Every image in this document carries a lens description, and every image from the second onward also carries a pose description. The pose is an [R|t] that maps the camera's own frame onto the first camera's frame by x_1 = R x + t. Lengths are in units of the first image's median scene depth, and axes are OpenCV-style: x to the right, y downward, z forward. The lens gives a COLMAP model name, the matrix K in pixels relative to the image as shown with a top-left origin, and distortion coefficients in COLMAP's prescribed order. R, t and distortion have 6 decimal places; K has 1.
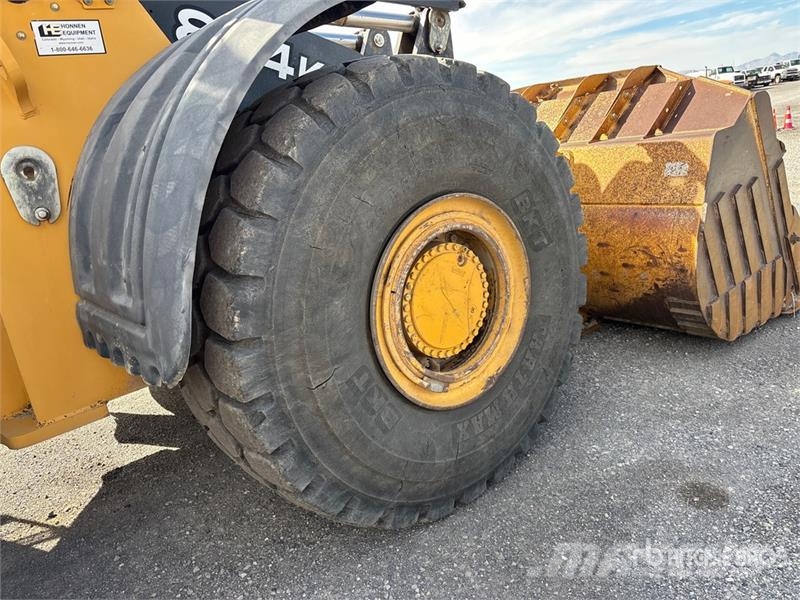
lens RADIAL K [[615.4, 0, 400.4], [0, 615.4, 296.2], [0, 0, 1]] dist [0.077961, -0.090578]
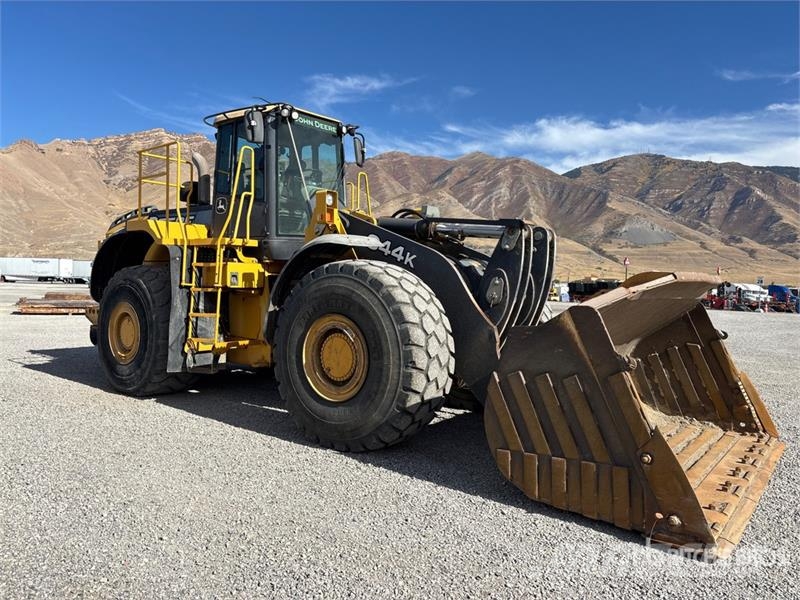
lens RADIAL K [[616.8, 0, 400.0], [0, 616.8, 300.0], [0, 0, 1]] dist [0.063469, -0.069258]
pose [[0.232976, 0.164845, -0.958409, 2.409469], [-0.308917, 0.947028, 0.087794, -0.495881], [0.922113, 0.275615, 0.271558, 0.509873]]
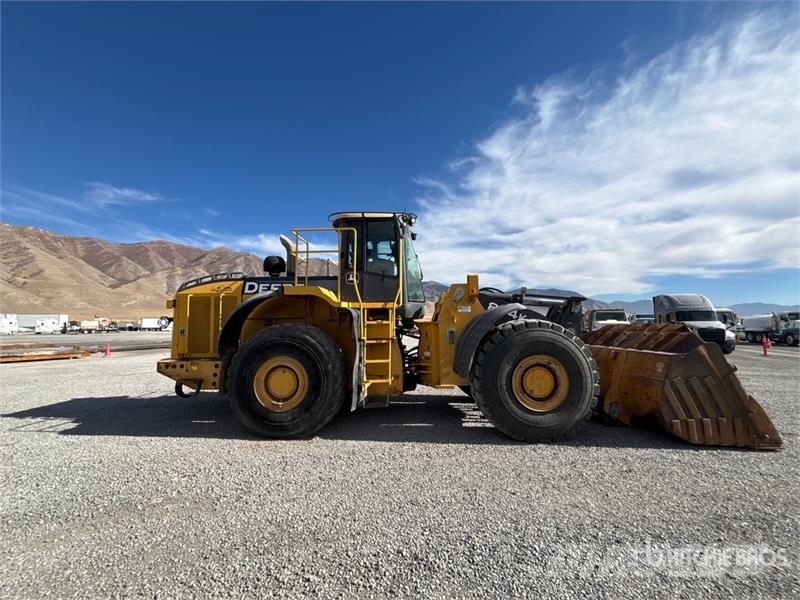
lens RADIAL K [[317.8, 0, 402.7], [0, 317.8, 300.8], [0, 0, 1]] dist [0.000906, 0.000214]
pose [[0.764823, 0.086193, -0.638449, 0.636088], [-0.265098, 0.945327, -0.189948, 0.124773], [0.587171, 0.314528, 0.745857, -1.096586]]
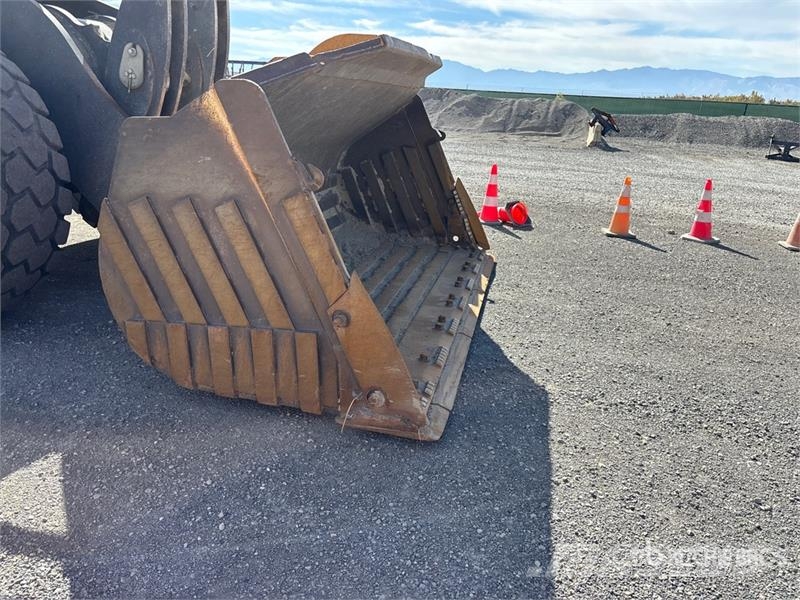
lens RADIAL K [[616.8, 0, 400.0], [0, 616.8, 300.0], [0, 0, 1]] dist [0.063469, -0.069258]
pose [[0.602711, 0.391984, -0.695045, 1.875069], [-0.324278, 0.916179, 0.235498, -0.482944], [0.729097, 0.083451, 0.679304, 0.994537]]
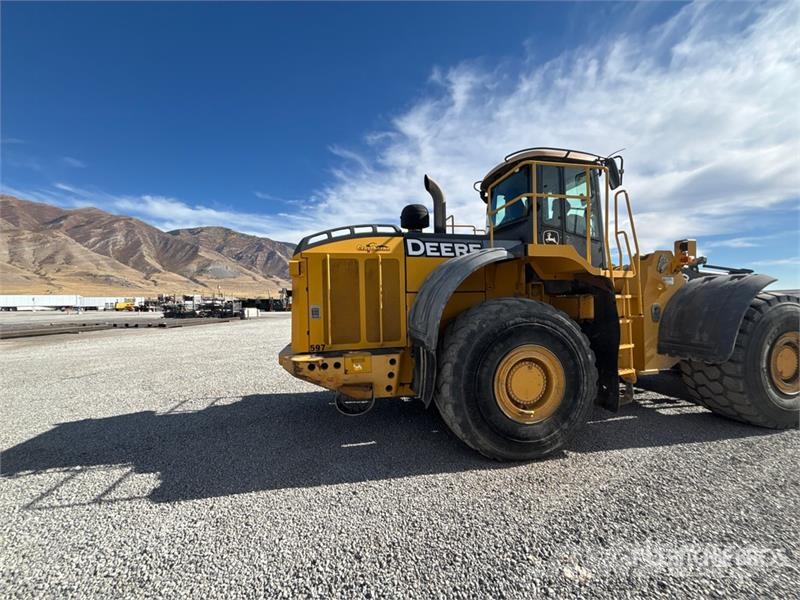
lens RADIAL K [[317.8, 0, 402.7], [0, 317.8, 300.8], [0, 0, 1]] dist [0.000906, 0.000214]
pose [[0.897694, 0.128361, -0.421507, -1.124618], [-0.221952, 0.958126, -0.180920, 0.464260], [0.380634, 0.255965, 0.888594, -1.438827]]
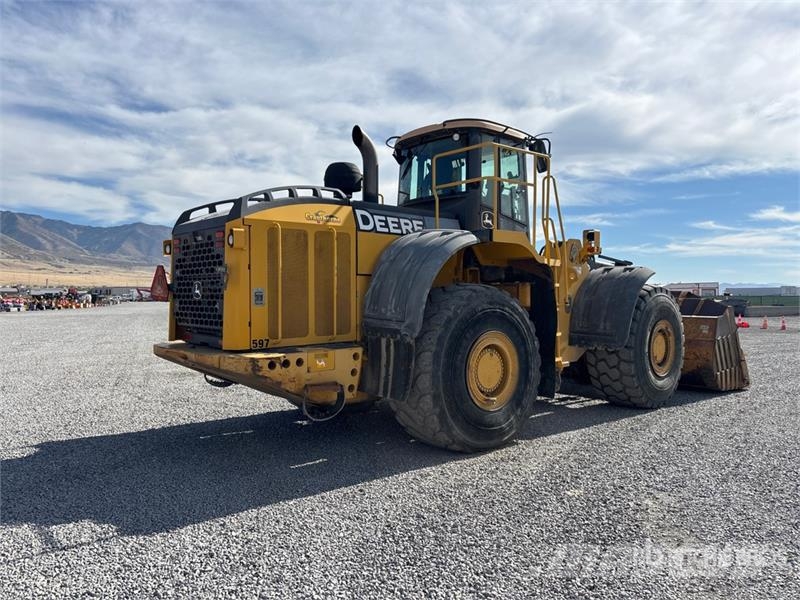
lens RADIAL K [[616.8, 0, 400.0], [0, 616.8, 300.0], [0, 0, 1]] dist [0.063469, -0.069258]
pose [[0.986586, 0.139206, 0.085260, -1.830522], [-0.112273, 0.957791, -0.264635, 0.895982], [-0.118500, 0.251513, 0.960572, -2.494778]]
